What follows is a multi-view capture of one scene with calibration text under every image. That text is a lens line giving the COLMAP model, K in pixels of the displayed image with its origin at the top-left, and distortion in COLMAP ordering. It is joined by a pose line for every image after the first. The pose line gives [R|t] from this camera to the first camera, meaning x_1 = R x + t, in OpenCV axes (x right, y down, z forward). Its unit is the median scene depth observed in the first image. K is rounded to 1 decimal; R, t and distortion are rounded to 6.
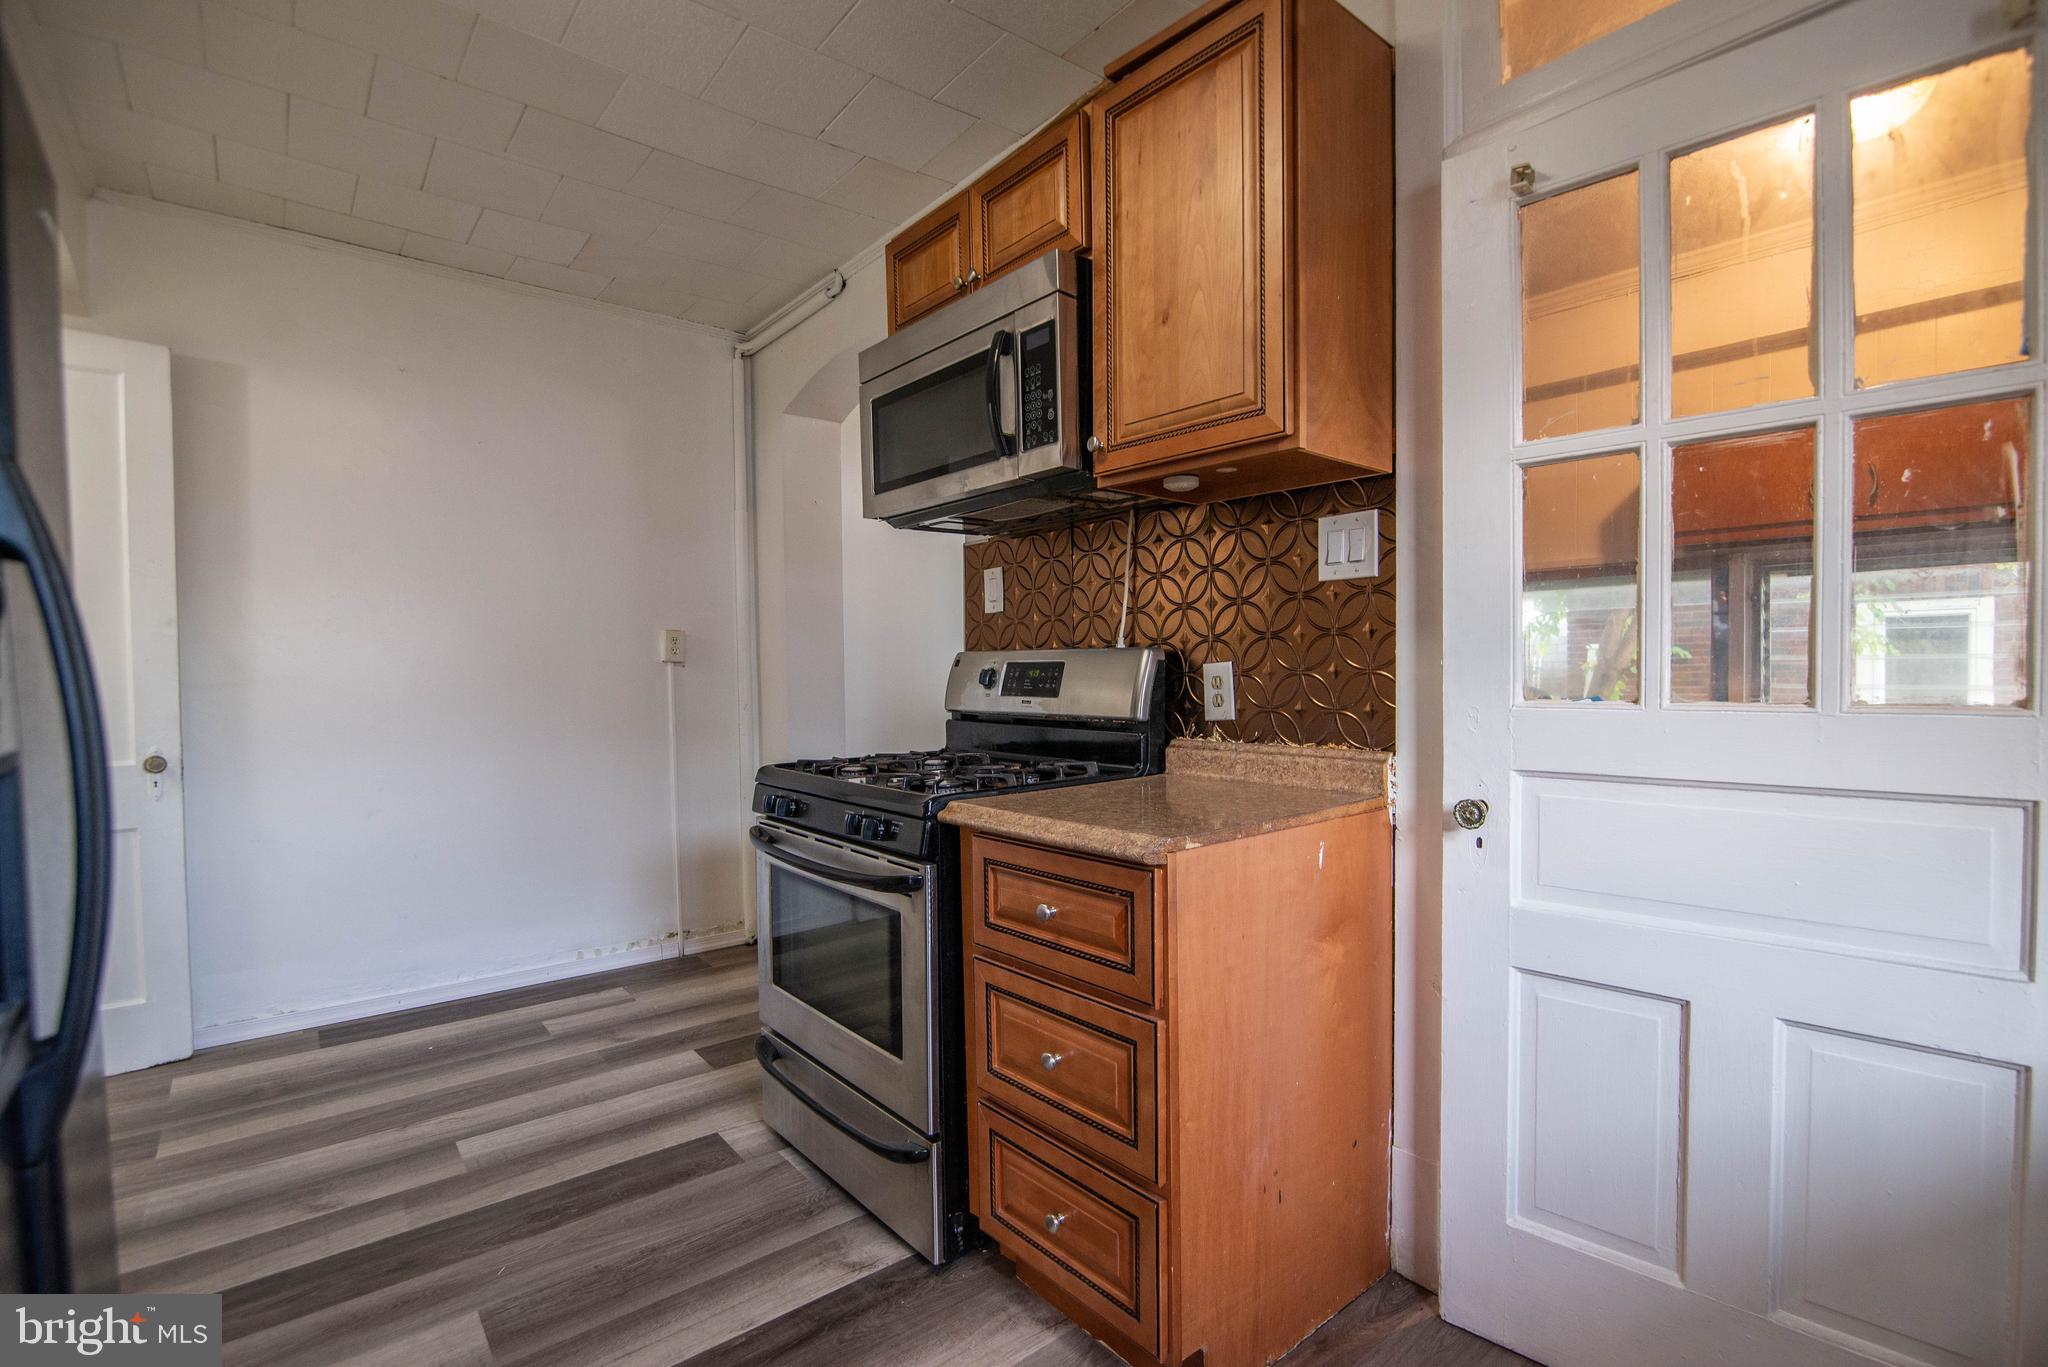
lens RADIAL K [[943.6, 0, 1034.7], [0, 943.6, 697.1], [0, 0, 1]] dist [-0.020895, 0.001001]
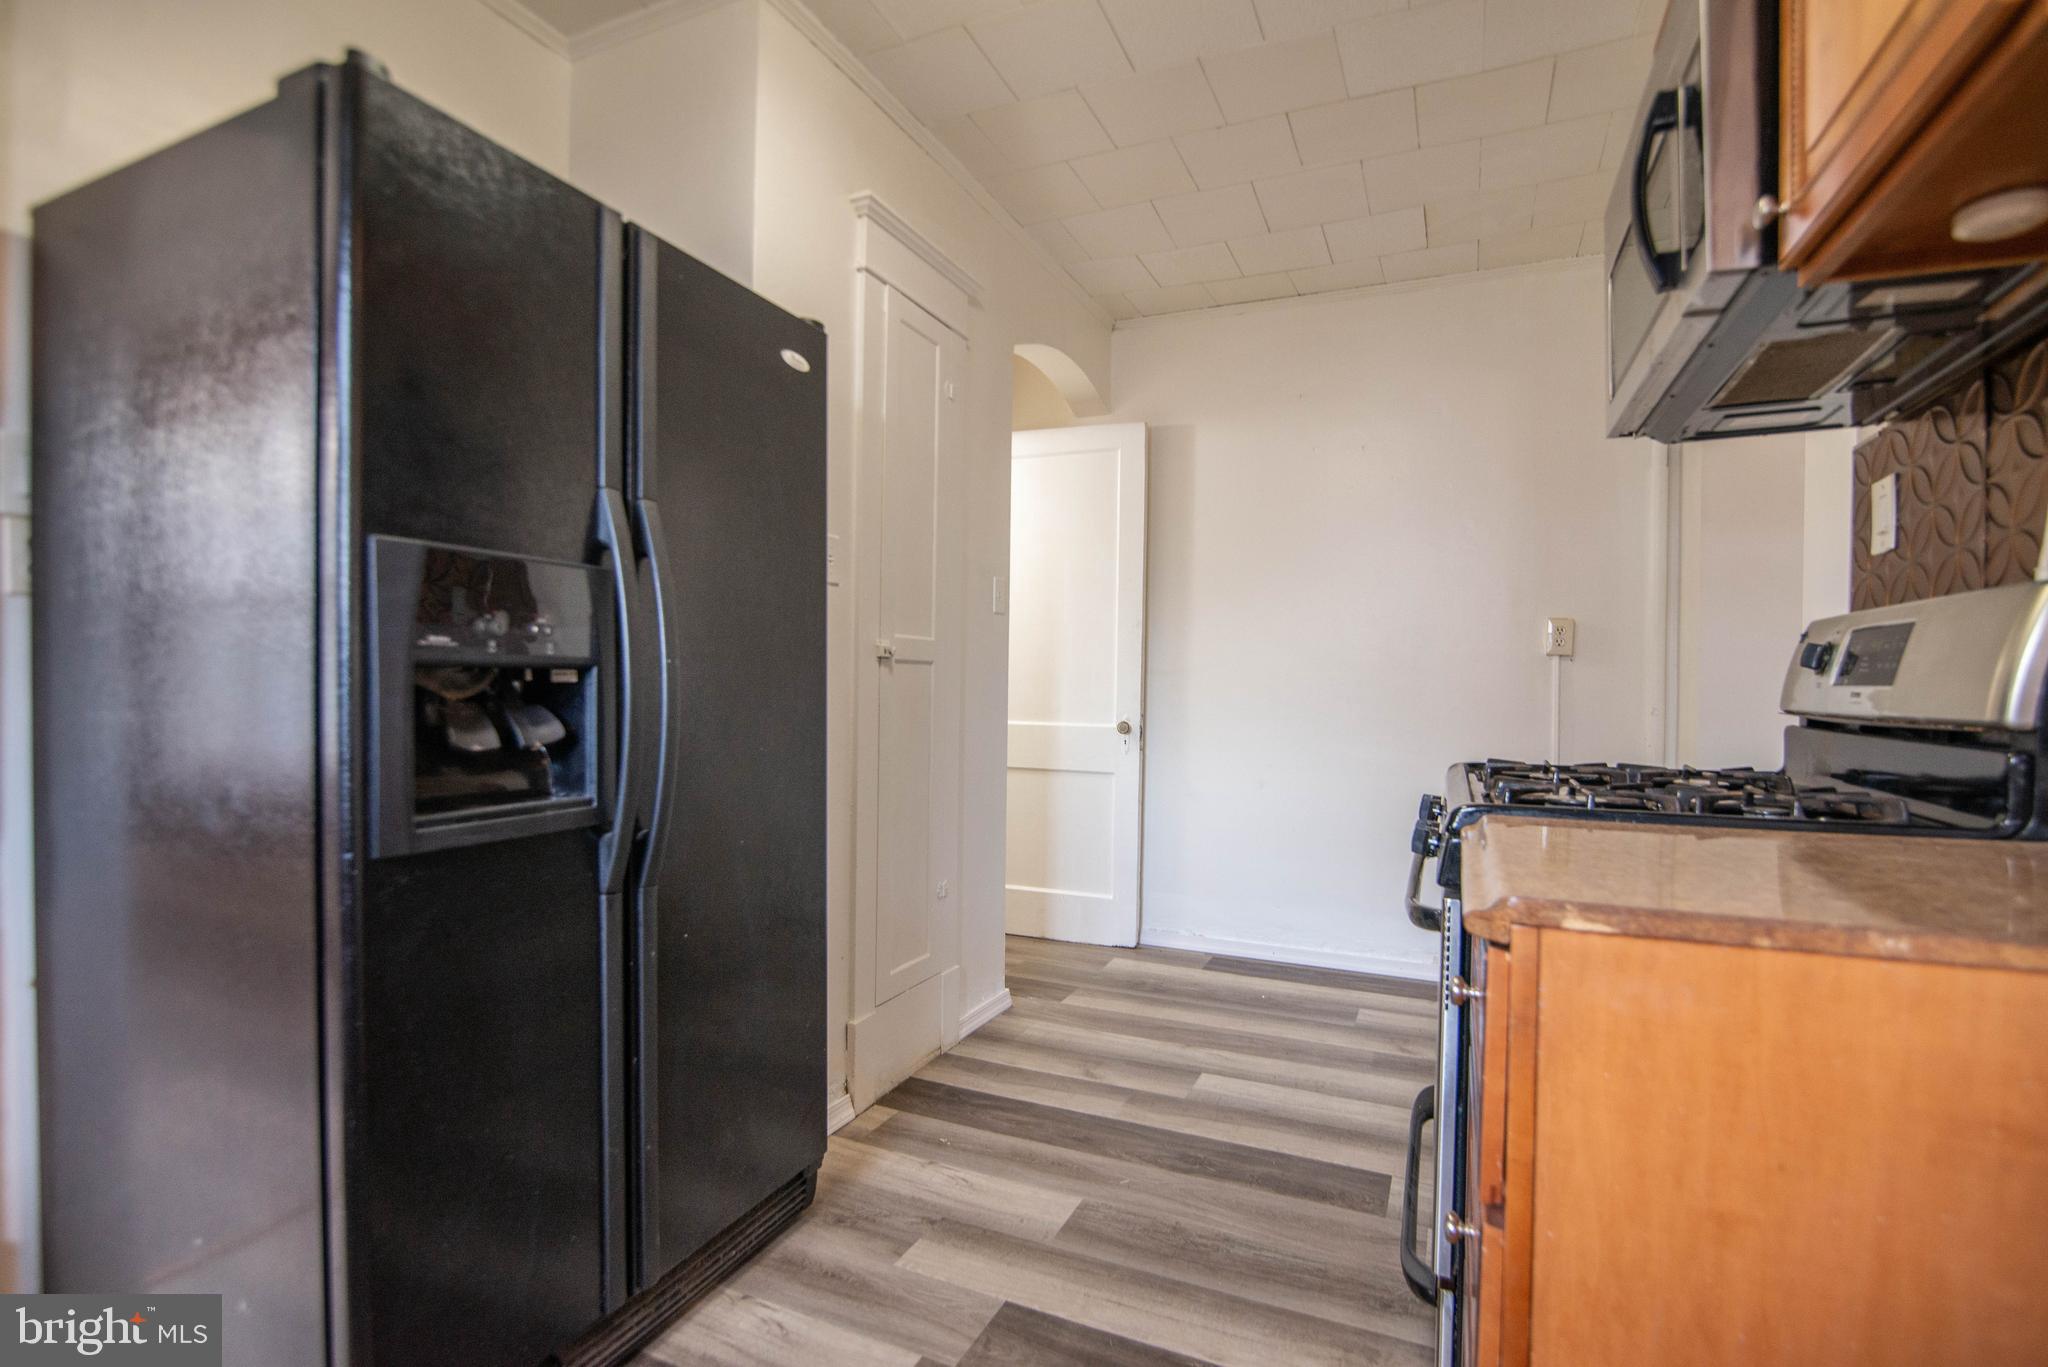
lens RADIAL K [[943.6, 0, 1034.7], [0, 943.6, 697.1], [0, 0, 1]] dist [-0.020895, 0.001001]
pose [[0.441360, 0.026551, -0.896937, 0.323717], [-0.044102, 0.998996, 0.007871, 0.028197], [0.896246, 0.036083, 0.442088, 0.334870]]
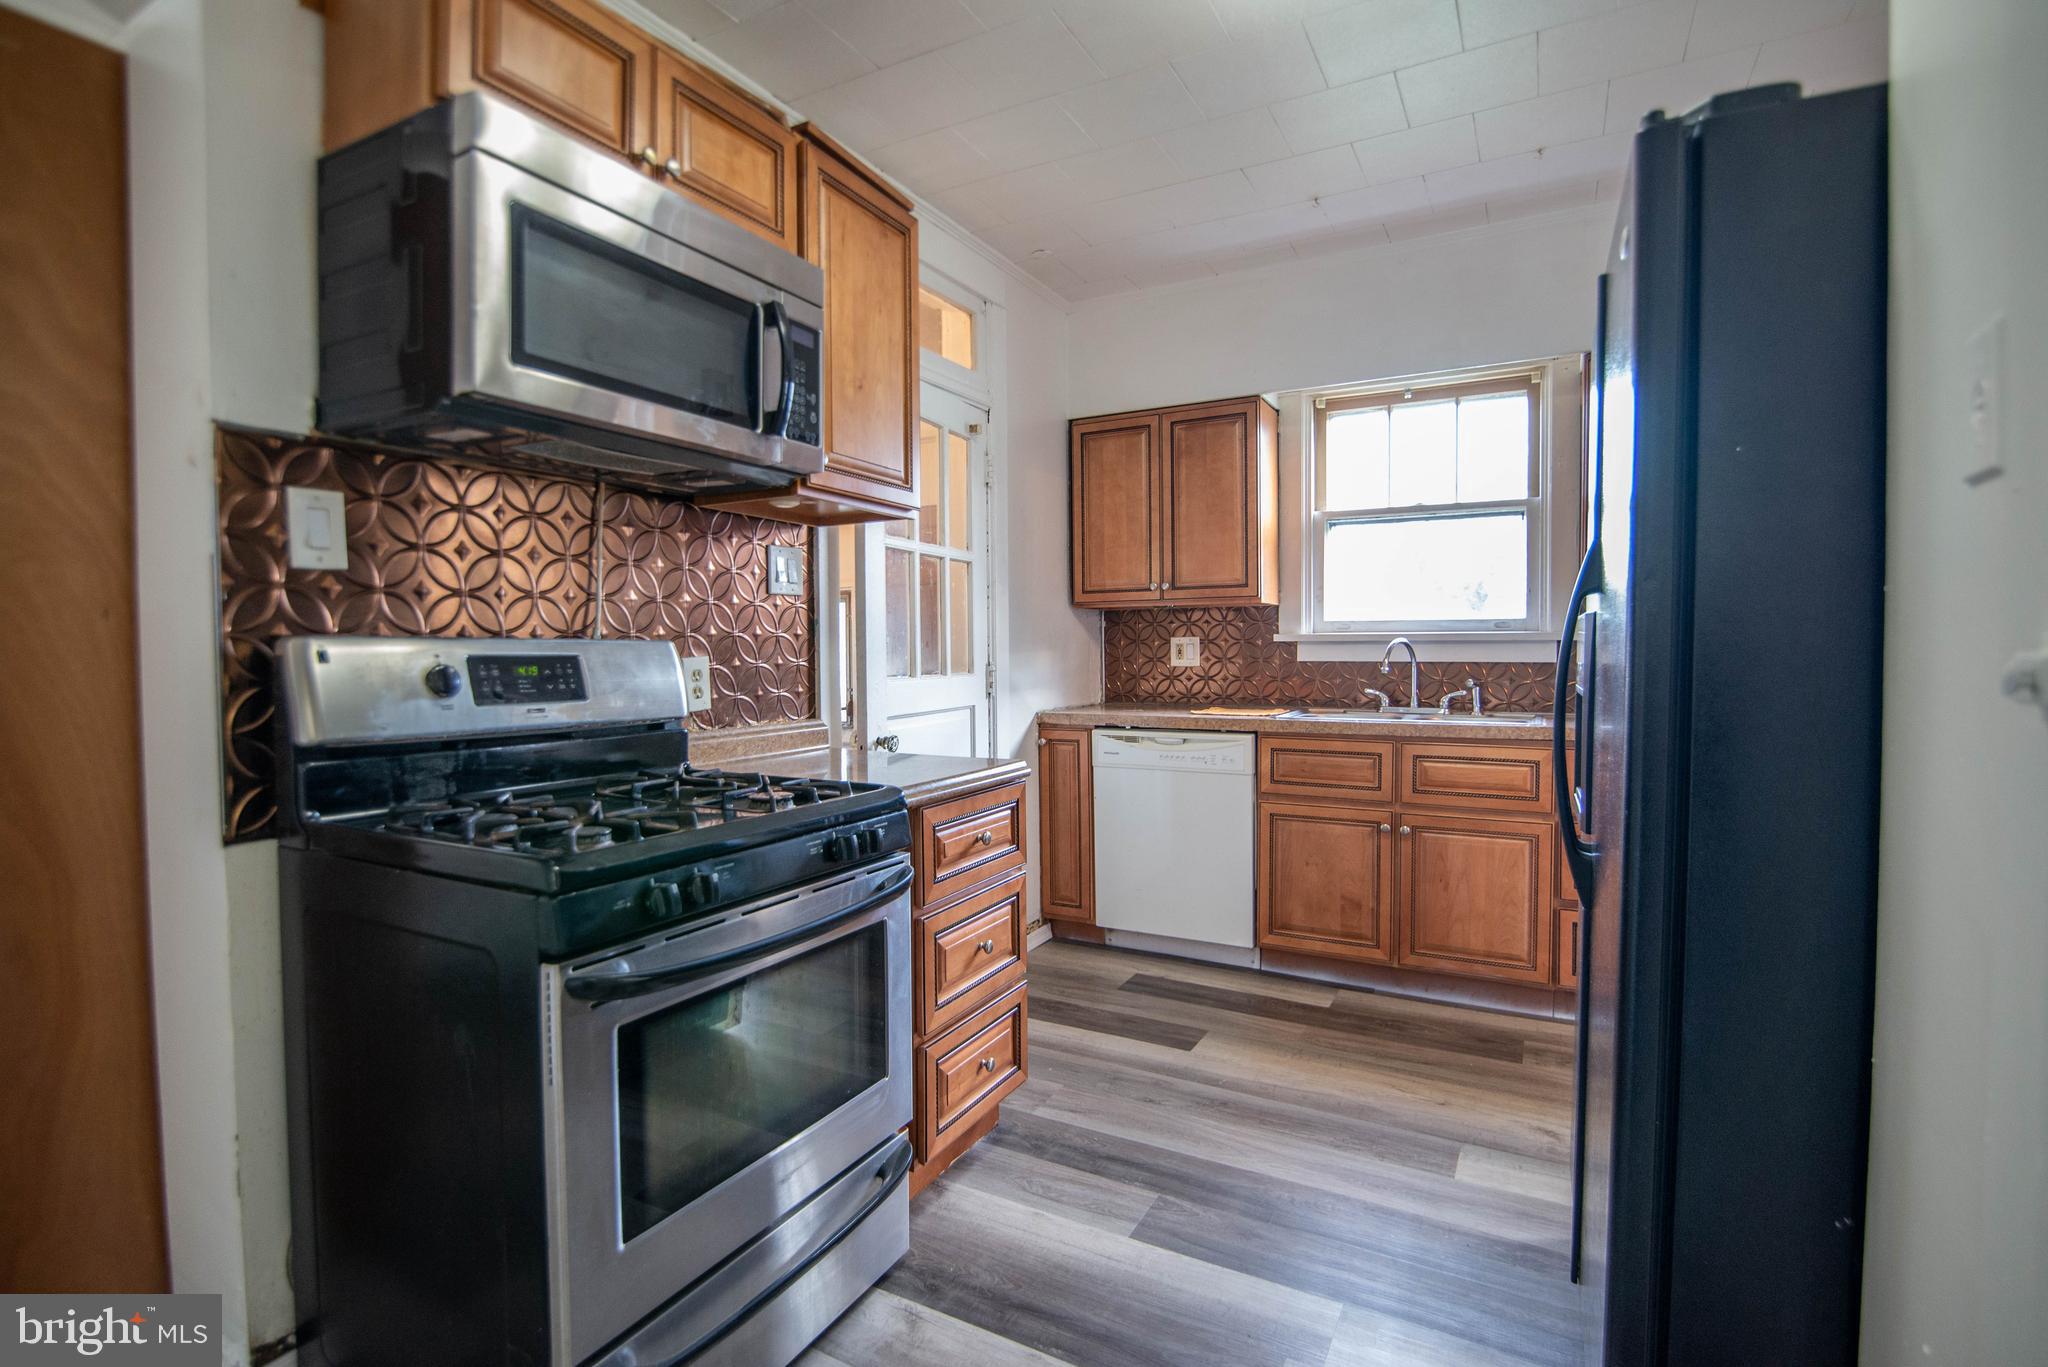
lens RADIAL K [[974.3, 0, 1015.3], [0, 974.3, 682.7], [0, 0, 1]] dist [-0.001071, 0.000146]
pose [[-0.373134, -0.018841, 0.927586, -0.938429], [0.038950, 0.998594, 0.035952, -0.032503], [-0.926960, 0.049545, -0.371875, 1.055995]]
